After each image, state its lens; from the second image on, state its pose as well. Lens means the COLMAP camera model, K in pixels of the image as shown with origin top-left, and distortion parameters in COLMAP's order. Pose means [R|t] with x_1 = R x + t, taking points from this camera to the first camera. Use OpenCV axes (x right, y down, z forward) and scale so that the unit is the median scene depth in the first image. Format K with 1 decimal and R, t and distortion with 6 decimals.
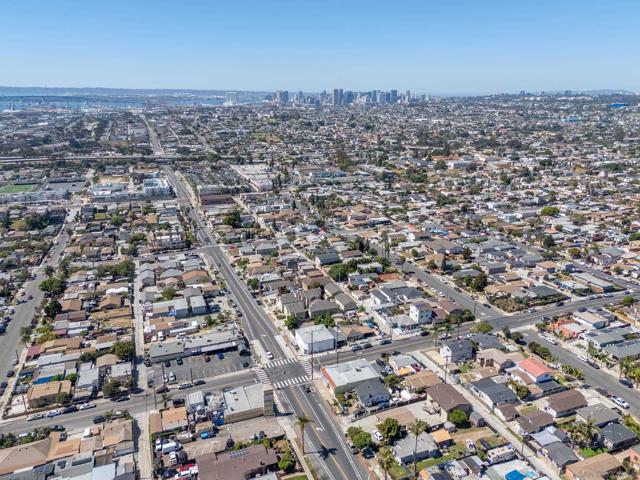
lens RADIAL K [[468.4, 0, 320.0], [0, 468.4, 240.0], [0, 0, 1]] dist [0.072448, -0.065554]
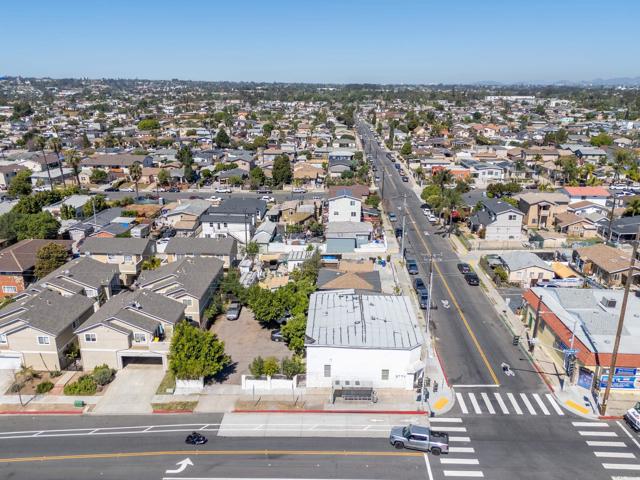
lens RADIAL K [[468.4, 0, 320.0], [0, 468.4, 240.0], [0, 0, 1]] dist [0.072448, -0.065554]
pose [[0.397742, -0.283629, 0.872557, -0.200129], [0.268593, 0.945350, 0.184856, 0.073474], [-0.877302, 0.160838, 0.452186, 0.686491]]
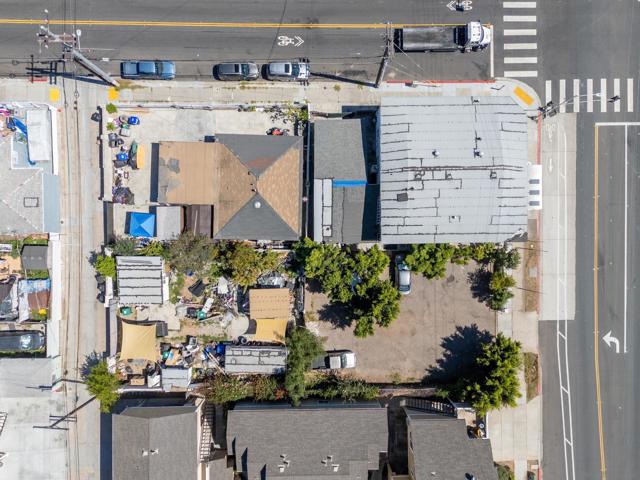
lens RADIAL K [[468.4, 0, 320.0], [0, 468.4, 240.0], [0, 0, 1]] dist [0.072448, -0.065554]
pose [[-0.935667, -0.352541, -0.015584, 0.028260], [0.087767, -0.275258, 0.957356, -0.014213], [-0.341797, 0.894398, 0.288491, 0.765670]]
